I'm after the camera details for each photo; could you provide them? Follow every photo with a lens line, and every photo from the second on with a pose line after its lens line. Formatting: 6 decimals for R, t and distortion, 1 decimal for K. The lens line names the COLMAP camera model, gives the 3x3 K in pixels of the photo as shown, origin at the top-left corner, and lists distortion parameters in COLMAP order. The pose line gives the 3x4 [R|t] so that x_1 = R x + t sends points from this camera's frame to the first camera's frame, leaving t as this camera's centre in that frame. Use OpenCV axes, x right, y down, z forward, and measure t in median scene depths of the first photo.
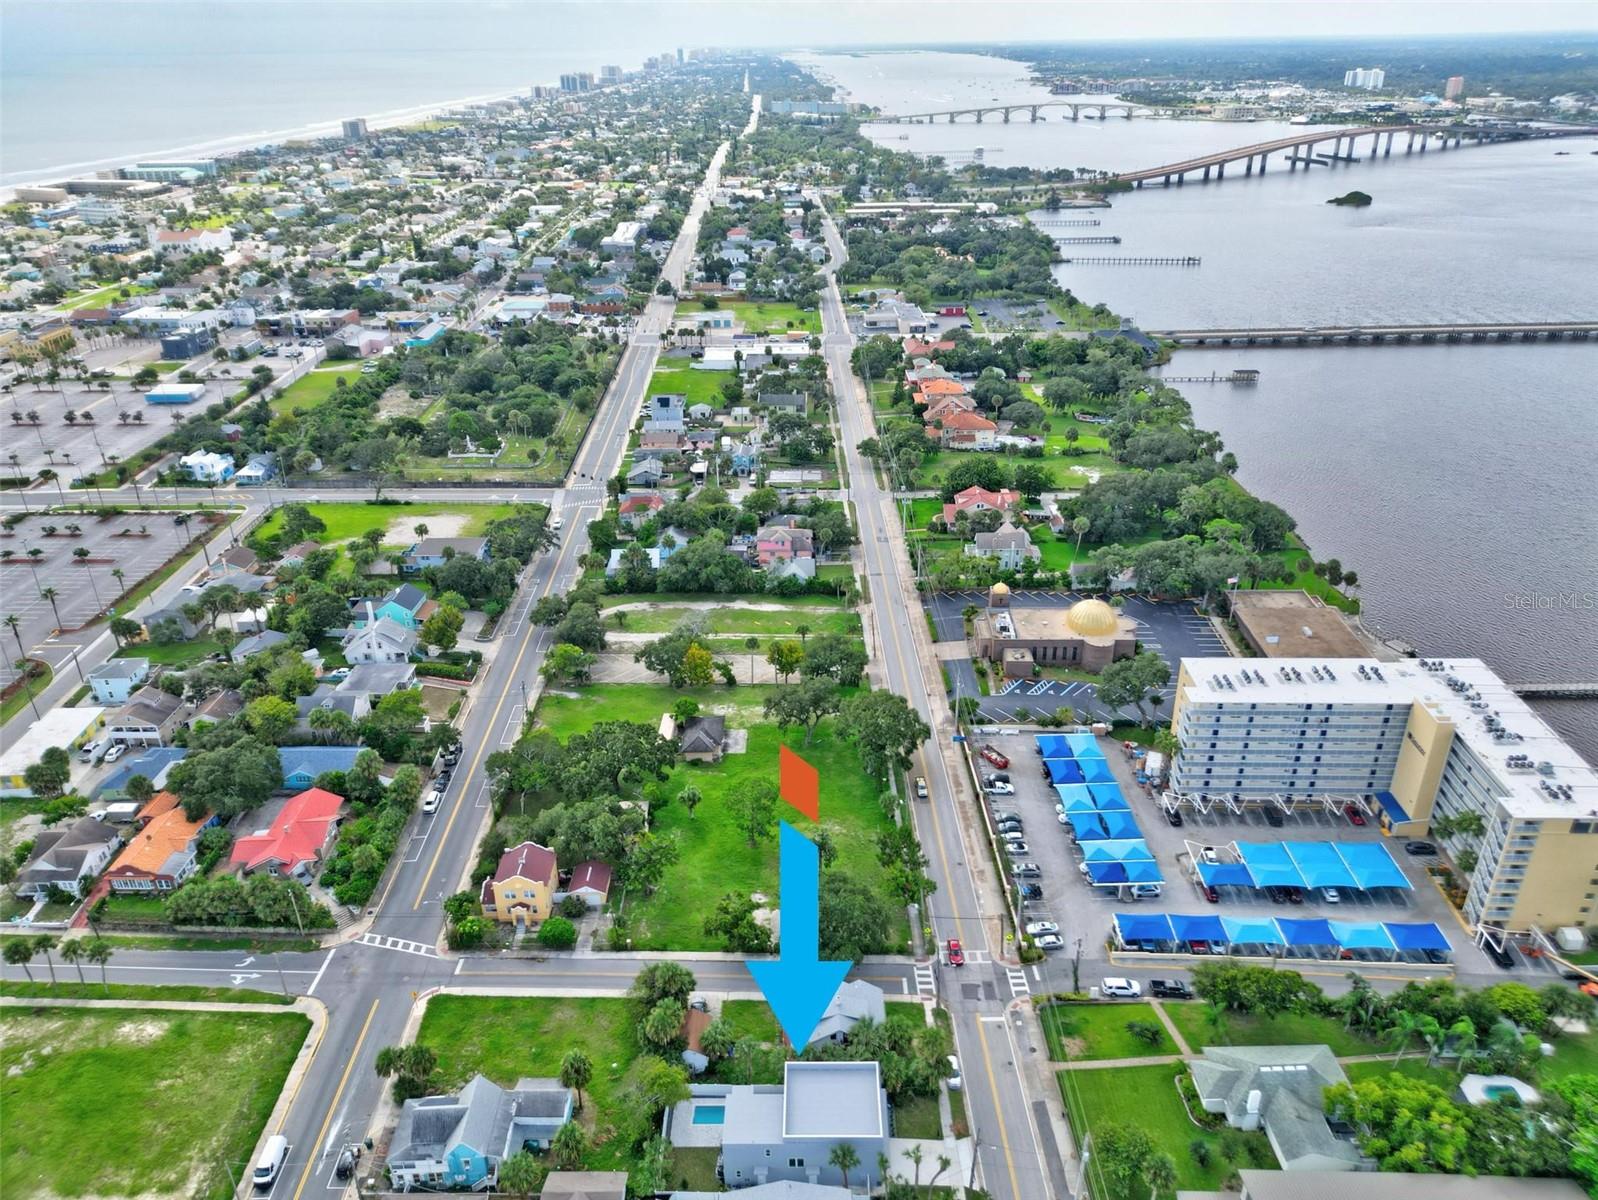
lens RADIAL K [[1116.9, 0, 799.0], [0, 1116.9, 600.0], [0, 0, 1]] dist [0.000473, -0.000189]
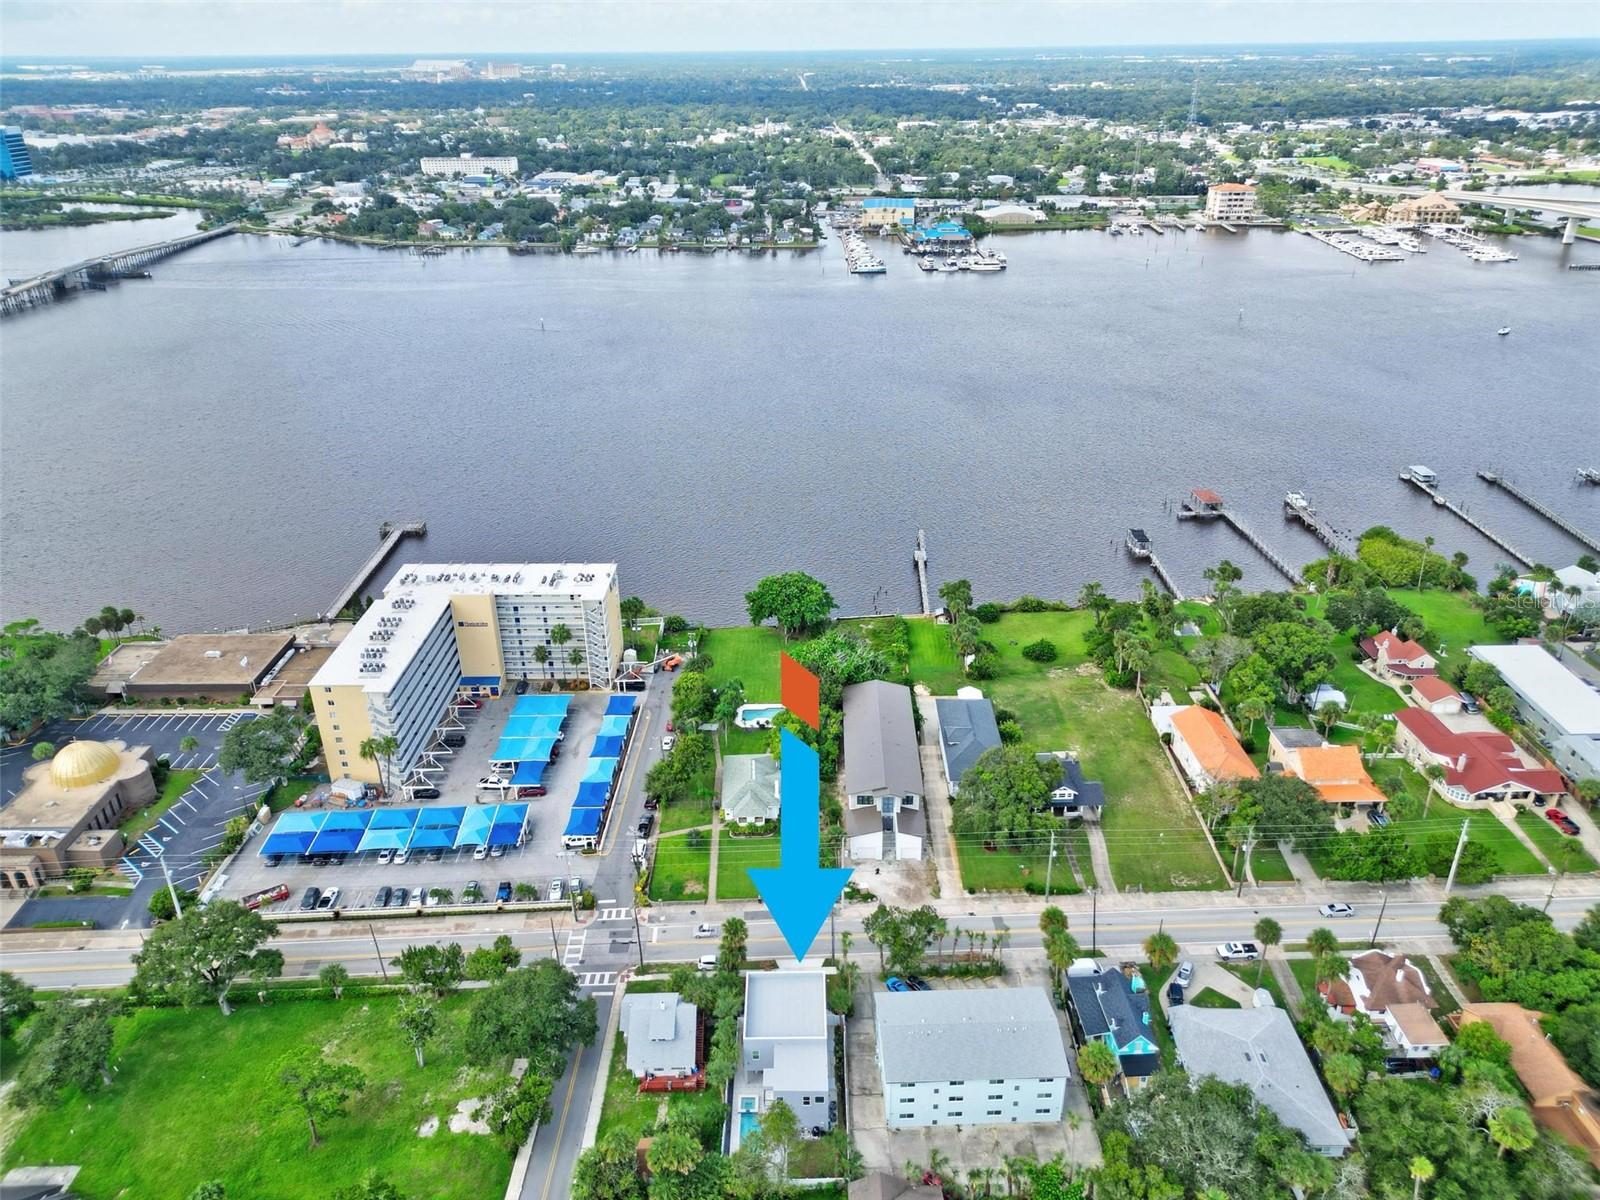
lens RADIAL K [[1118.3, 0, 800.0], [0, 1118.3, 600.0], [0, 0, 1]] dist [0.000473, -0.000189]
pose [[-0.070904, -0.400902, 0.913373, -0.590918], [0.434303, 0.811920, 0.390086, -0.216809], [-0.897972, 0.424339, 0.116545, 0.501957]]
